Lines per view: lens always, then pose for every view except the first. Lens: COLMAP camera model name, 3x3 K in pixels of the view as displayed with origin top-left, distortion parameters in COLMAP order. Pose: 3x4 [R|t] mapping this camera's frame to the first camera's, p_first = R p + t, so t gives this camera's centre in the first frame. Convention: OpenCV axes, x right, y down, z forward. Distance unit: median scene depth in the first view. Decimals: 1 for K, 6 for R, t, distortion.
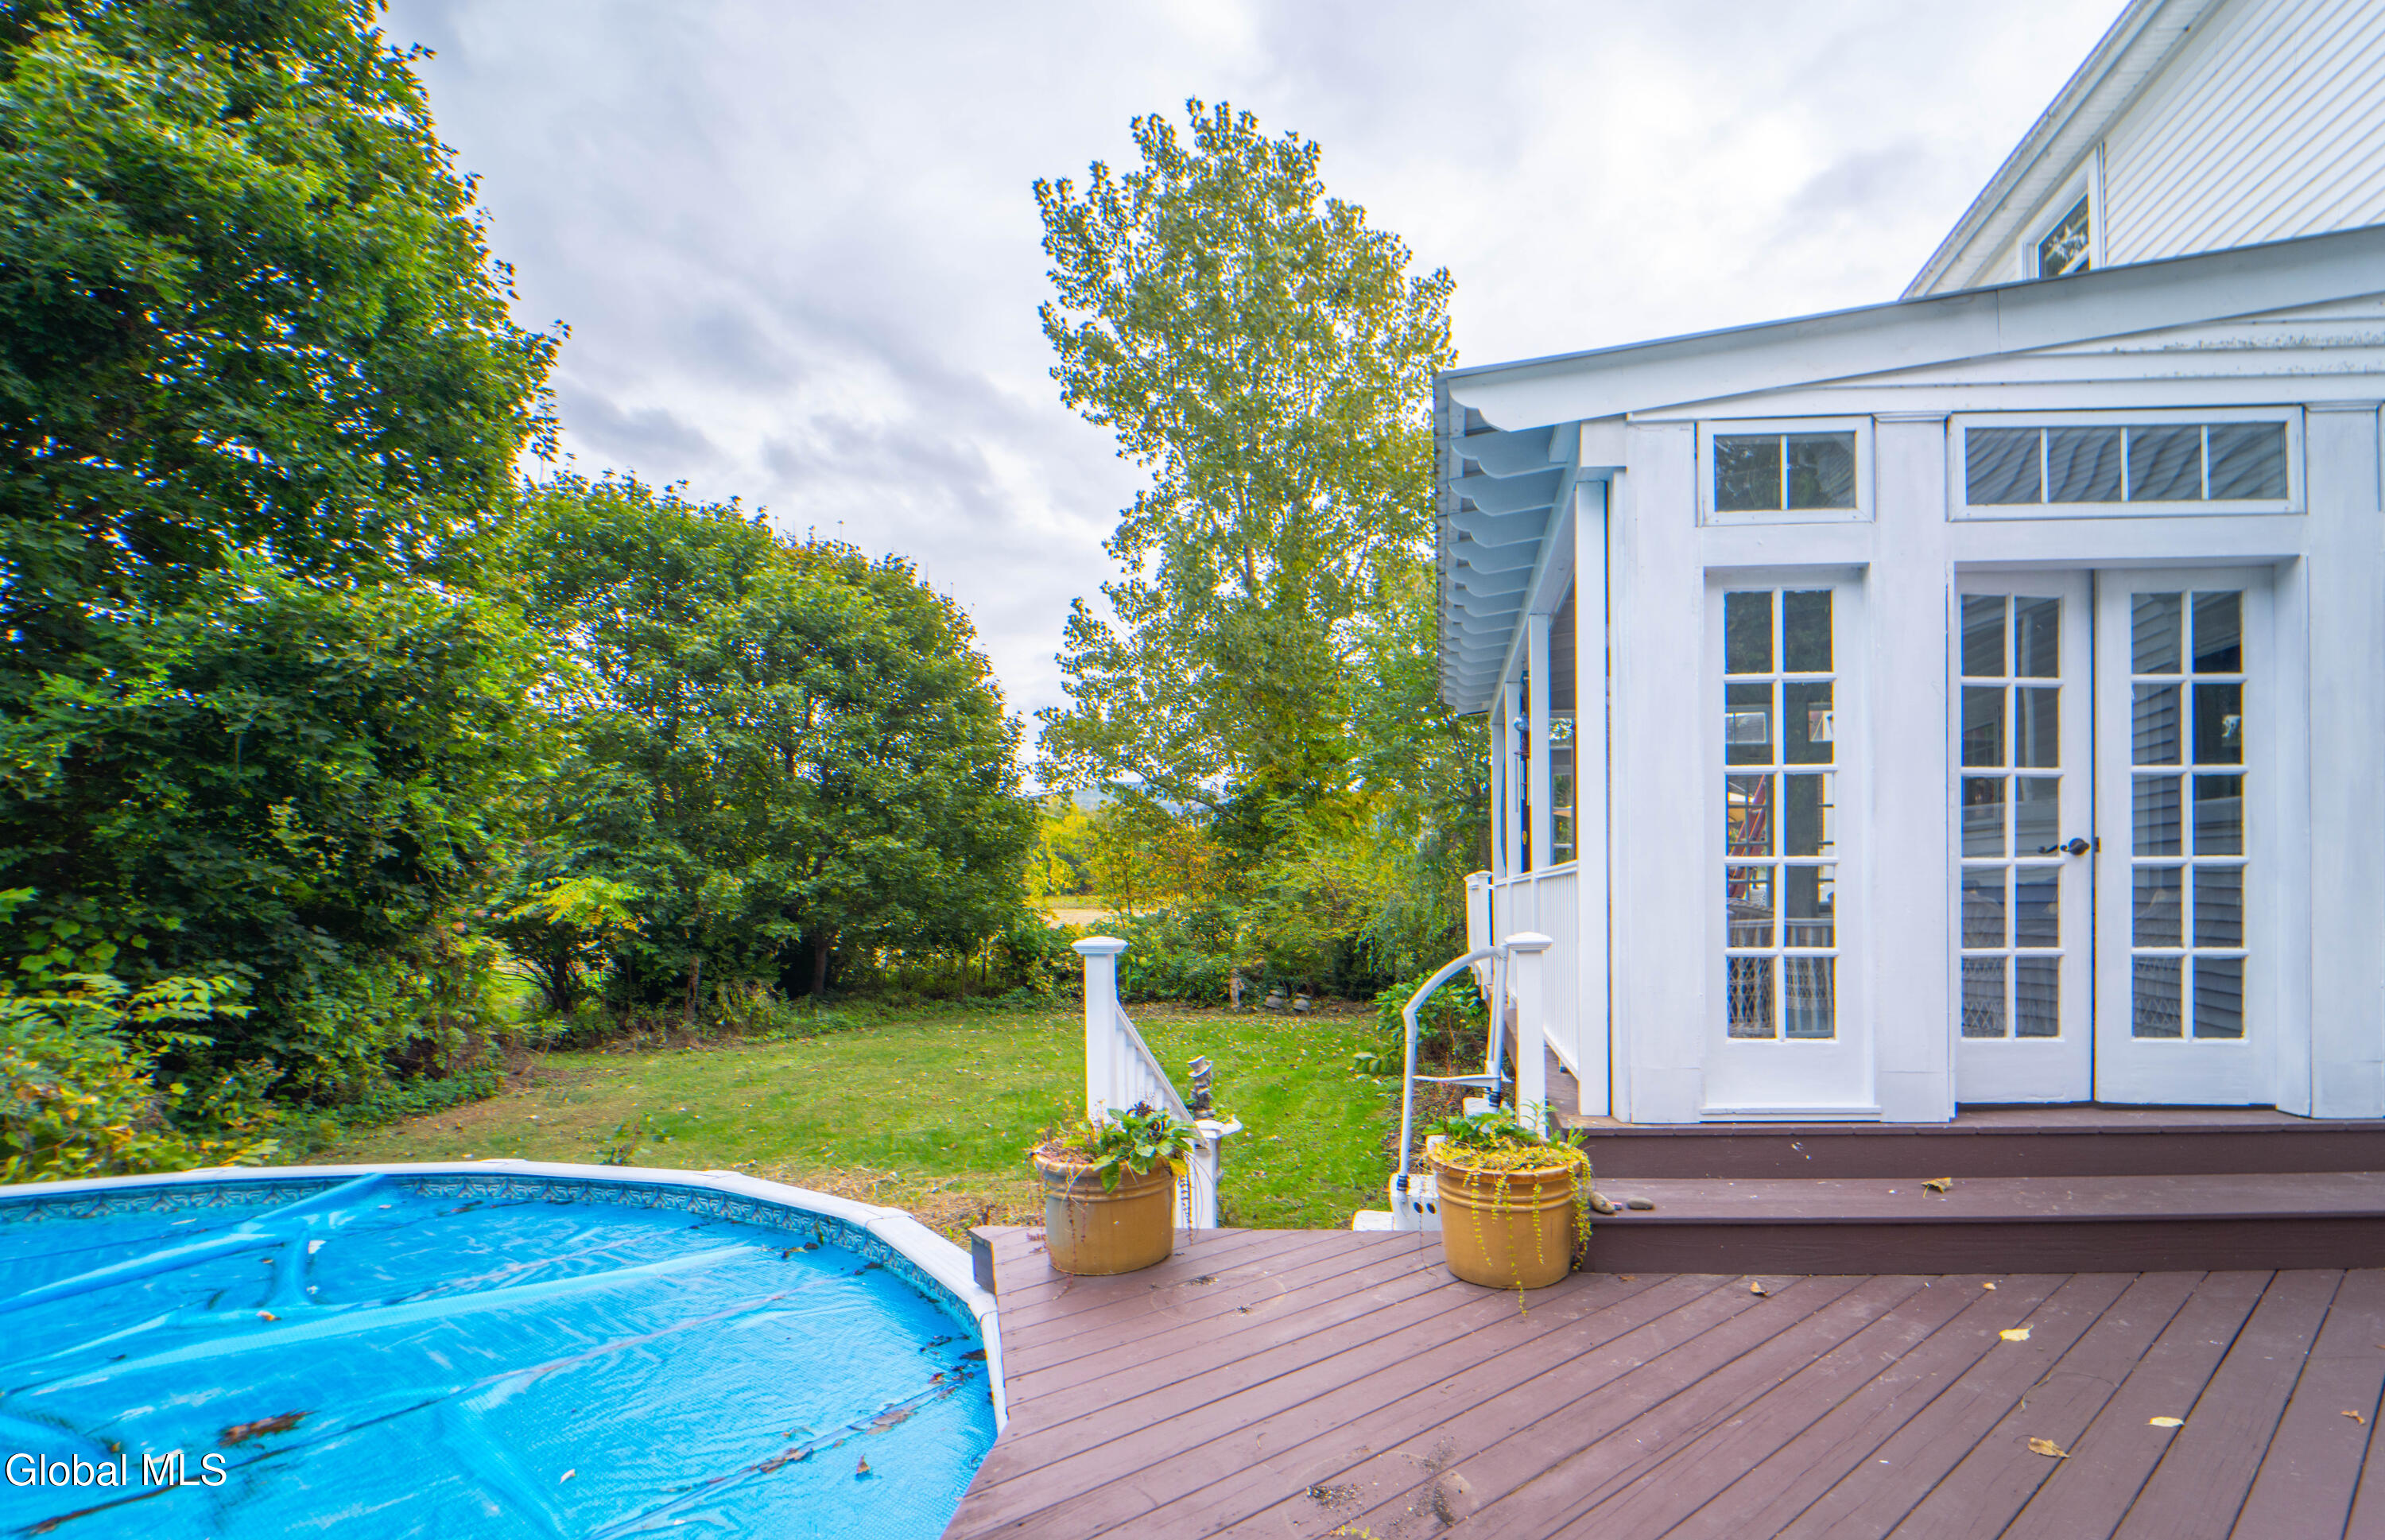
lens RADIAL K [[1080.2, 0, 1194.2], [0, 1080.2, 894.6], [0, 0, 1]] dist [-0.012644, 0.000200]
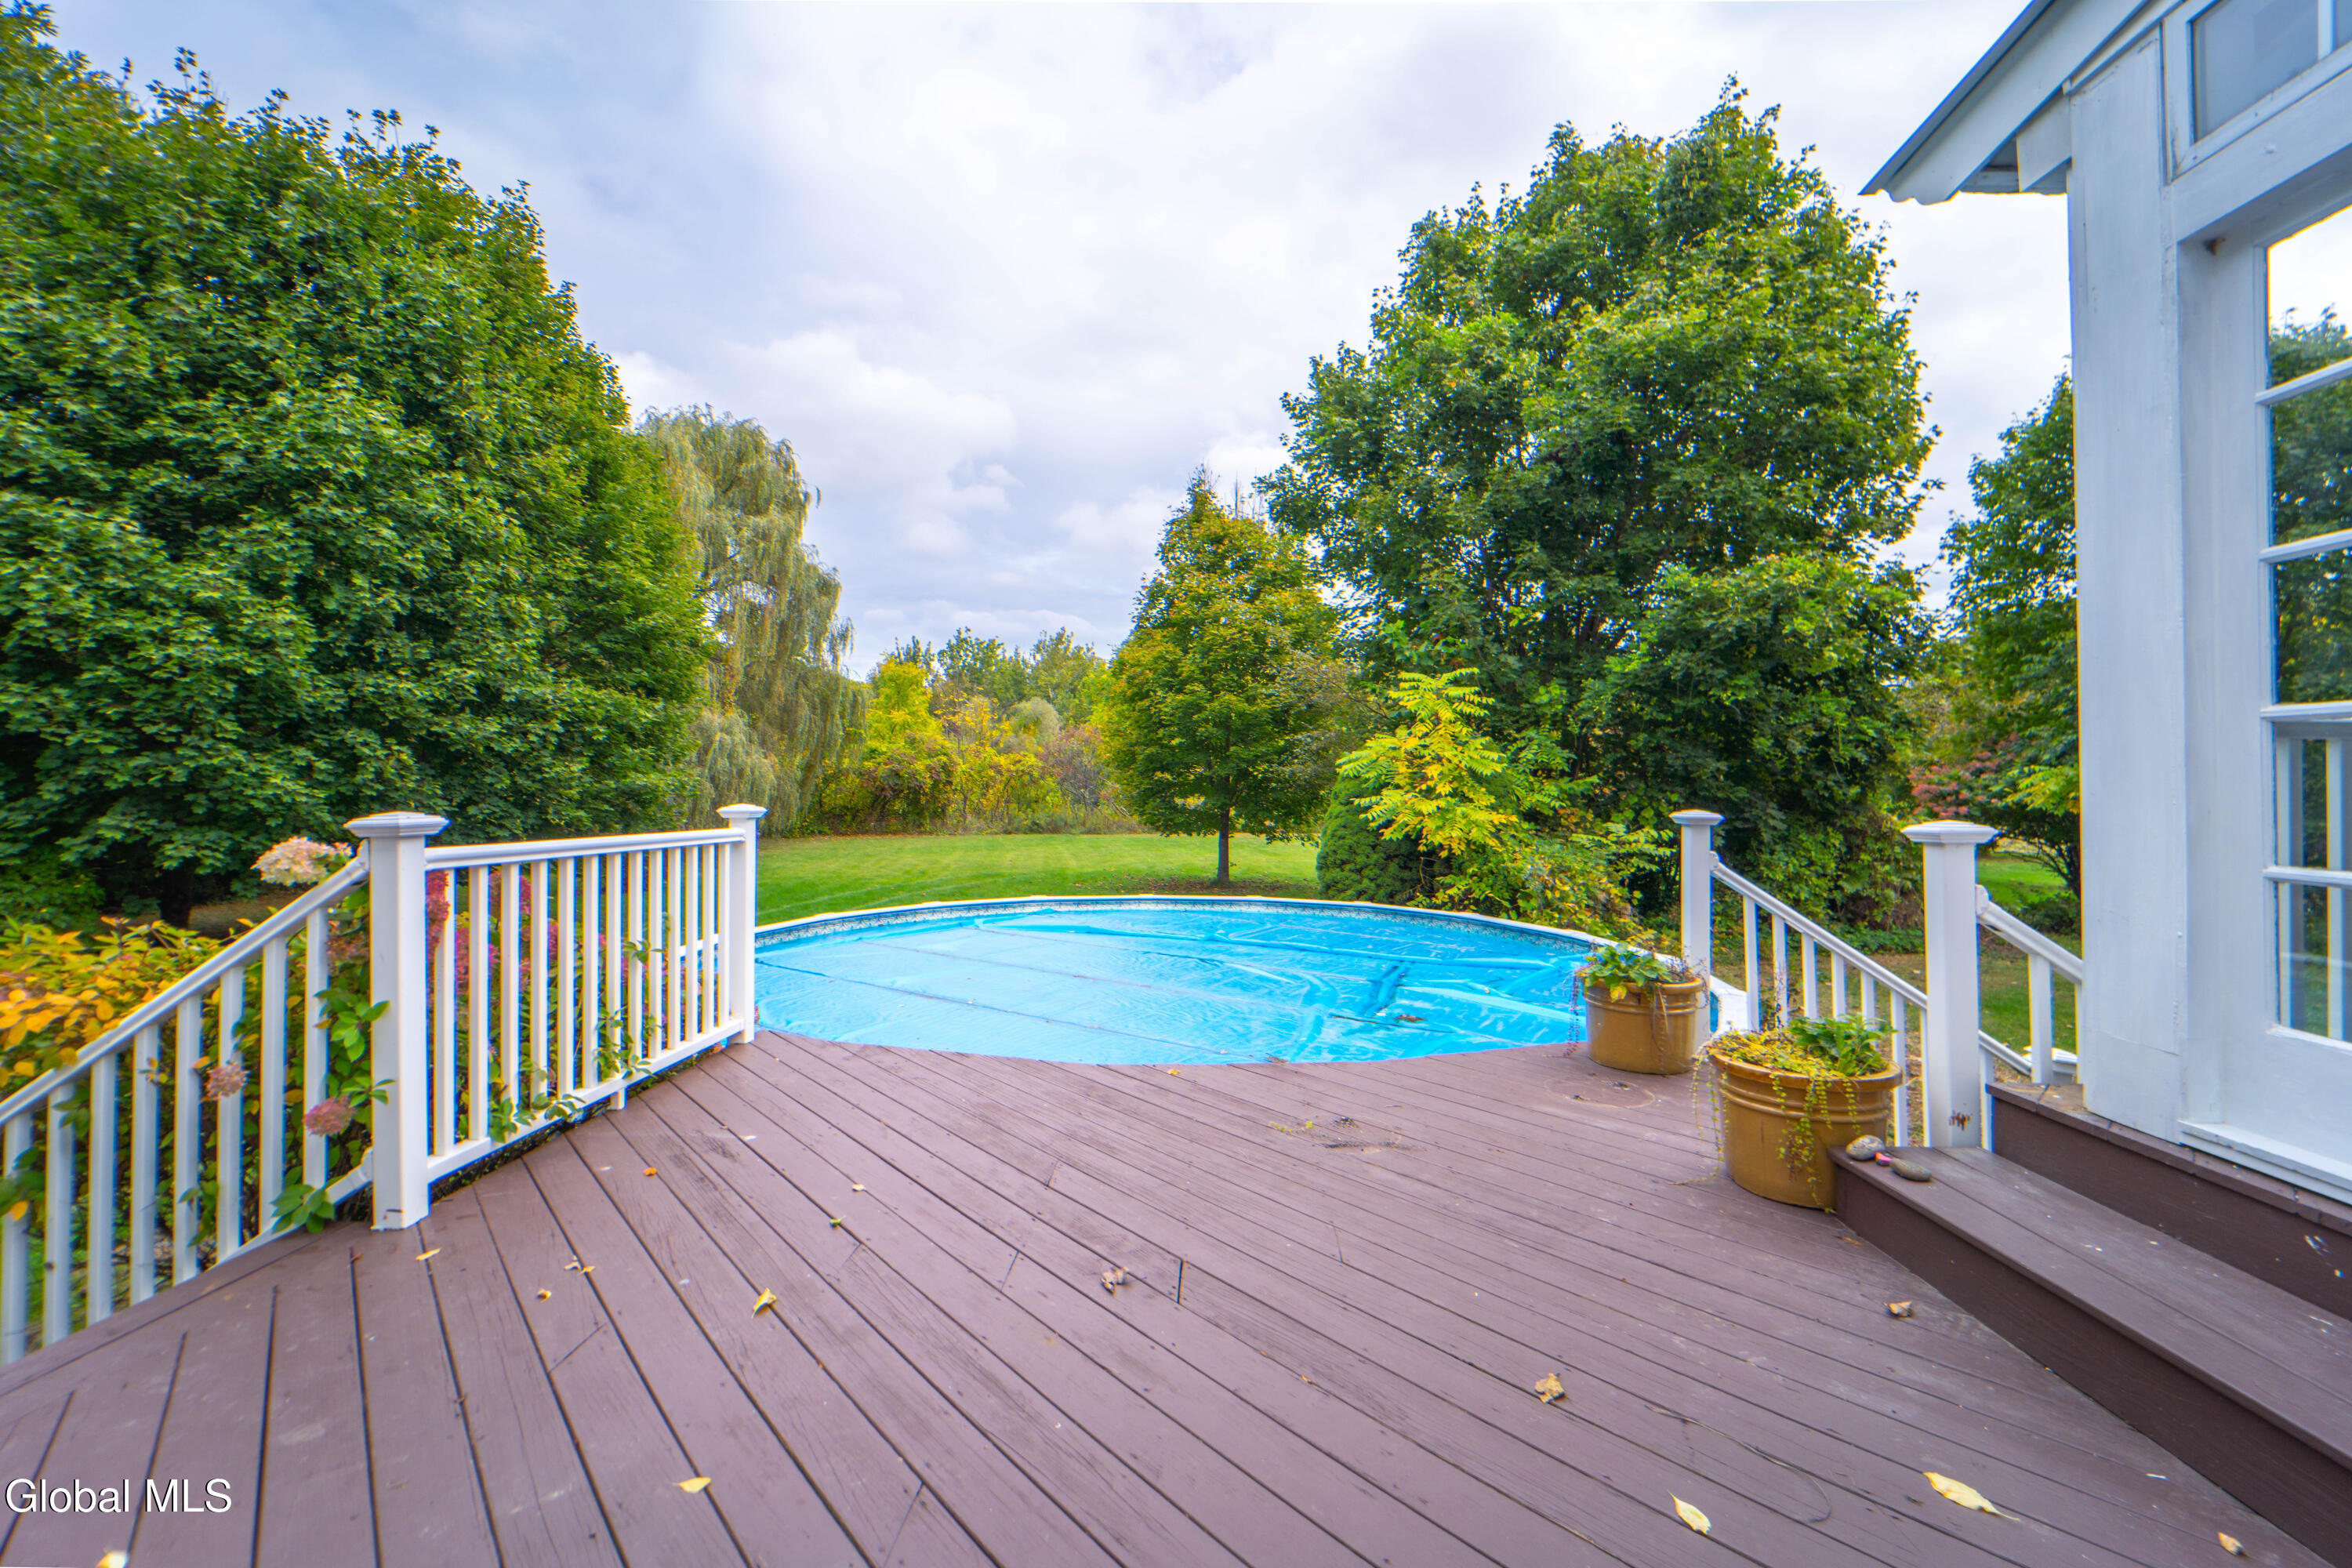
lens RADIAL K [[966.0, 0, 1182.6], [0, 966.0, 765.8], [0, 0, 1]] dist [-0.019096, 0.000244]
pose [[0.034567, -0.011449, -0.999337, 0.522848], [-0.009331, 0.999887, -0.011778, 0.004143], [0.999359, 0.009732, 0.034456, 0.217492]]
